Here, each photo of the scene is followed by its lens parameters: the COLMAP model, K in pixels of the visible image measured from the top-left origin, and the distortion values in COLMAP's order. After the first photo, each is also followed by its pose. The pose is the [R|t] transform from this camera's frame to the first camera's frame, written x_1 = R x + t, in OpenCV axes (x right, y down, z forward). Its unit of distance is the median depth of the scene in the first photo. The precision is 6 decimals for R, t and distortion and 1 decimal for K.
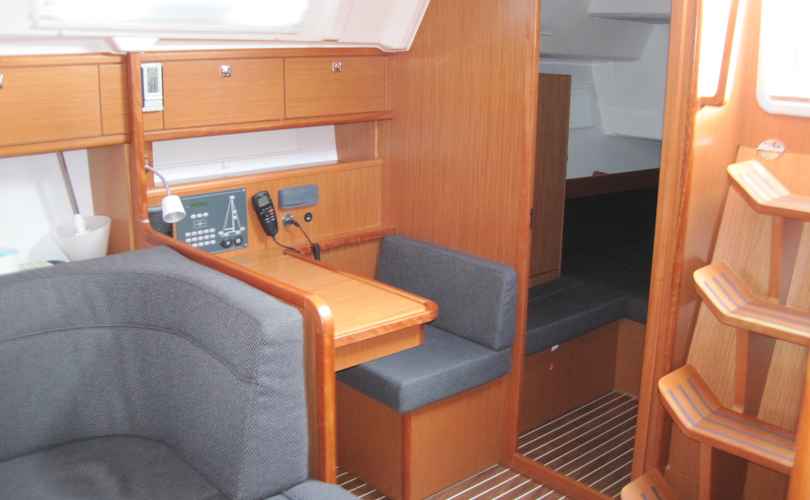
lens RADIAL K [[846.5, 0, 404.6], [0, 846.5, 264.0], [0, 0, 1]] dist [-0.202642, 0.300093]
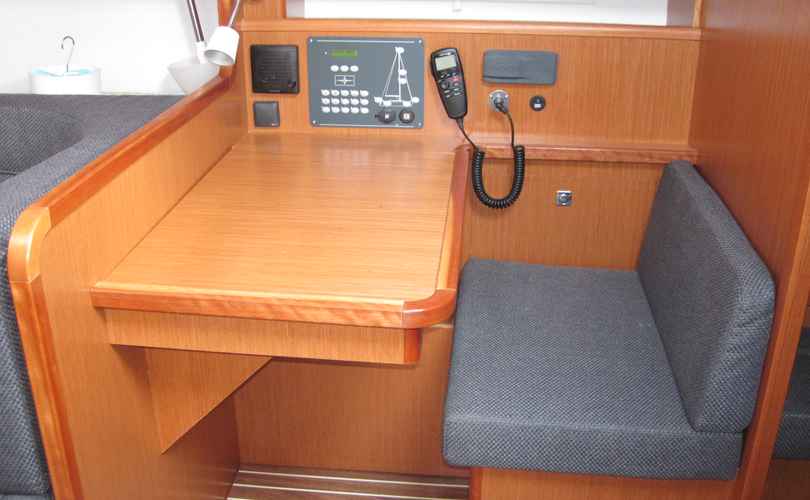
lens RADIAL K [[846.5, 0, 404.6], [0, 846.5, 264.0], [0, 0, 1]] dist [-0.202642, 0.300093]
pose [[0.664720, 0.296338, -0.685807, 0.298968], [-0.195693, 0.954981, 0.222972, -0.065281], [0.721007, -0.014007, 0.692786, 0.537541]]
